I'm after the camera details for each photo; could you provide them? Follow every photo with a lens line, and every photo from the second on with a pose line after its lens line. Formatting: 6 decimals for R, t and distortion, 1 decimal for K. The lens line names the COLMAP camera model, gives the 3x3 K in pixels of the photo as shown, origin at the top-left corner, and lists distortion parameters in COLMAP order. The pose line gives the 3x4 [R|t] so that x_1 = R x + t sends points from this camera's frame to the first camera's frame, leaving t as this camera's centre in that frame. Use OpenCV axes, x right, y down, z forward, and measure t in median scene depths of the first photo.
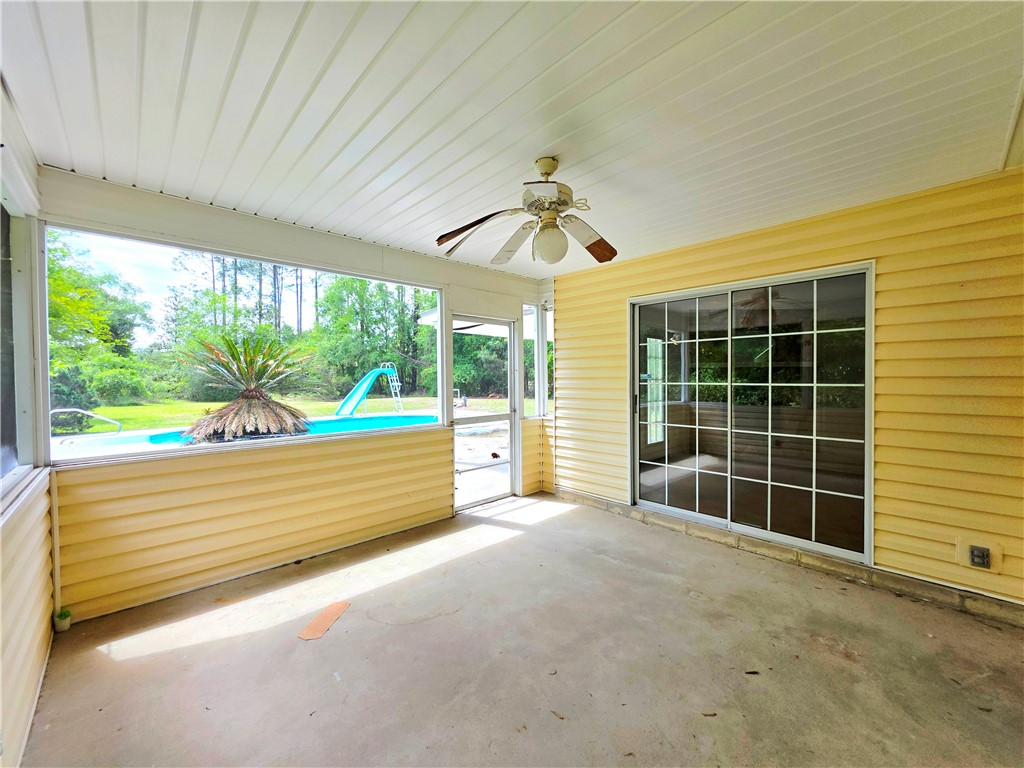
lens RADIAL K [[408.2, 0, 512.0], [0, 408.2, 384.0], [0, 0, 1]] dist [0.001649, -0.000313]
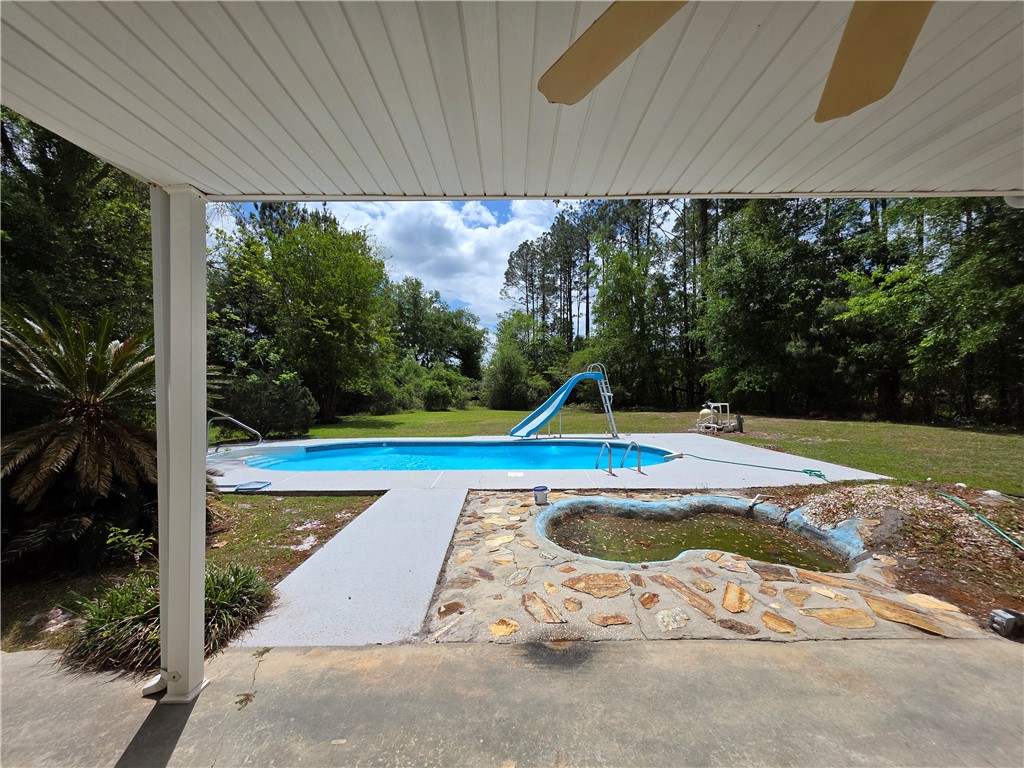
lens RADIAL K [[408.2, 0, 512.0], [0, 408.2, 384.0], [0, 0, 1]] dist [0.001649, -0.000313]
pose [[0.729714, -0.015737, -0.683572, 0.054508], [-0.000616, 0.999720, -0.023674, 0.000004], [0.683752, 0.017696, 0.729499, 0.321305]]
